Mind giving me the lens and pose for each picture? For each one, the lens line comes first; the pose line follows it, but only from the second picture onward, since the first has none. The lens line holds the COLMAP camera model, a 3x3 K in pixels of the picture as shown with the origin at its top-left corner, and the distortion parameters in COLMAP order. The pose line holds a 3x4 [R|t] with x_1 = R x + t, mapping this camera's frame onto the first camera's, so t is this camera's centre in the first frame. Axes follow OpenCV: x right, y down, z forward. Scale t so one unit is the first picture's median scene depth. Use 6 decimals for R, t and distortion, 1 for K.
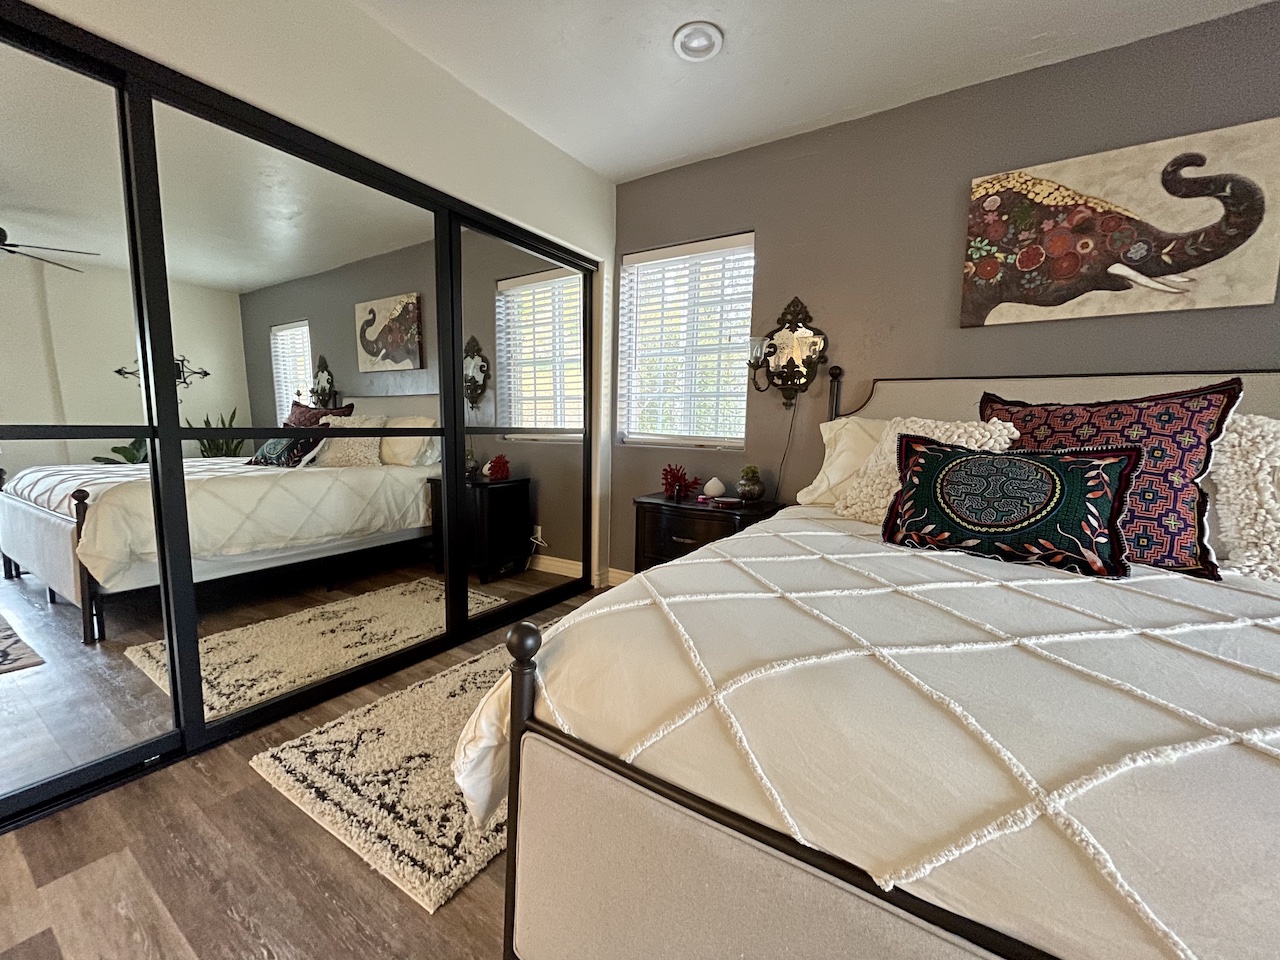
lens RADIAL K [[516.8, 0, 636.1], [0, 516.8, 483.6], [0, 0, 1]] dist [0.000530, -0.001371]
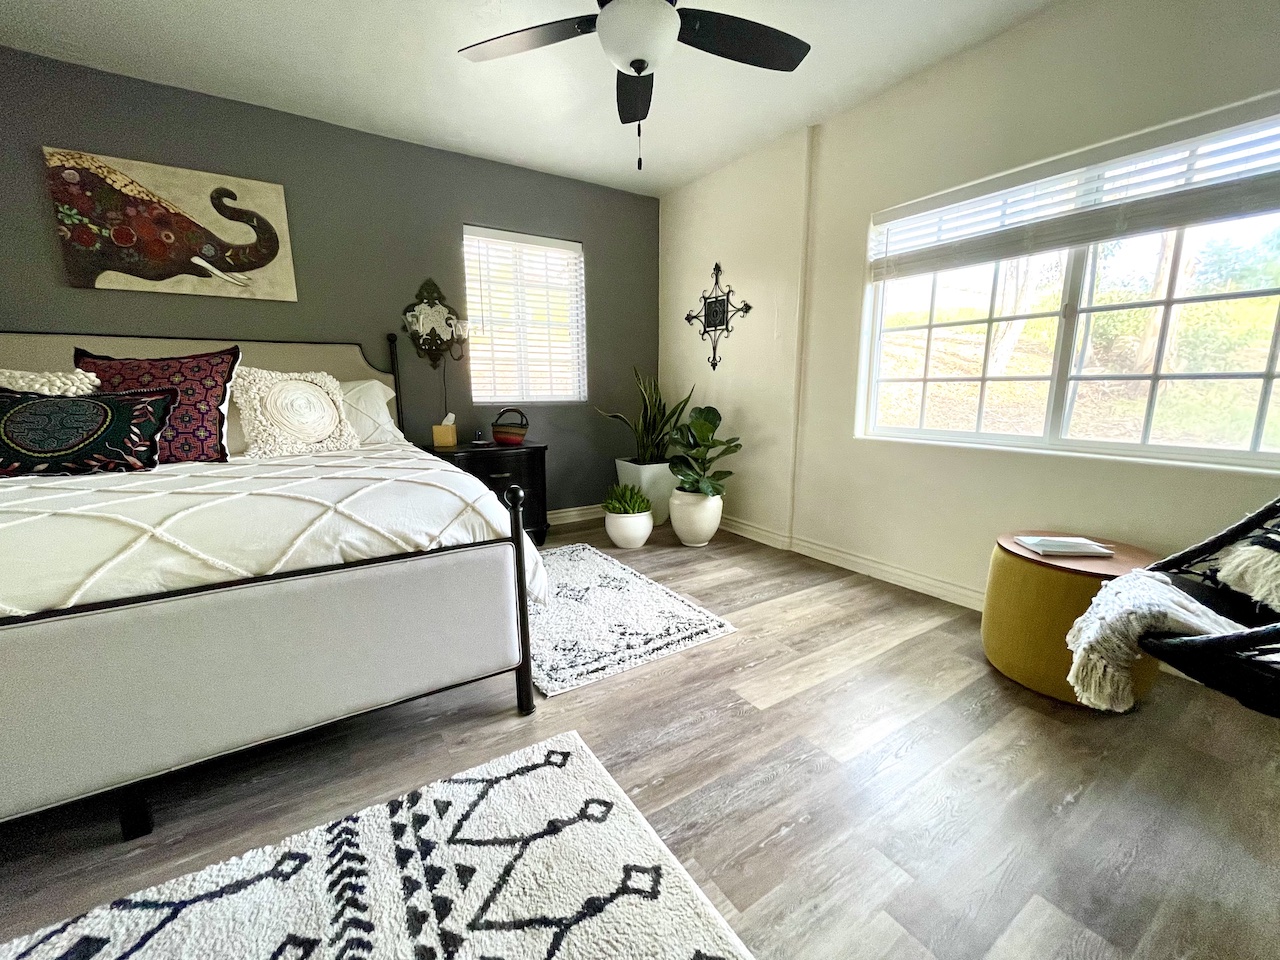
lens RADIAL K [[516.8, 0, 642.6], [0, 516.8, 483.1], [0, 0, 1]] dist [0.000530, -0.001371]
pose [[0.397448, -0.187944, 0.898172, 0.057459], [0.117930, 0.981145, 0.153121, 0.091765], [-0.910015, 0.045064, 0.412118, -0.602480]]
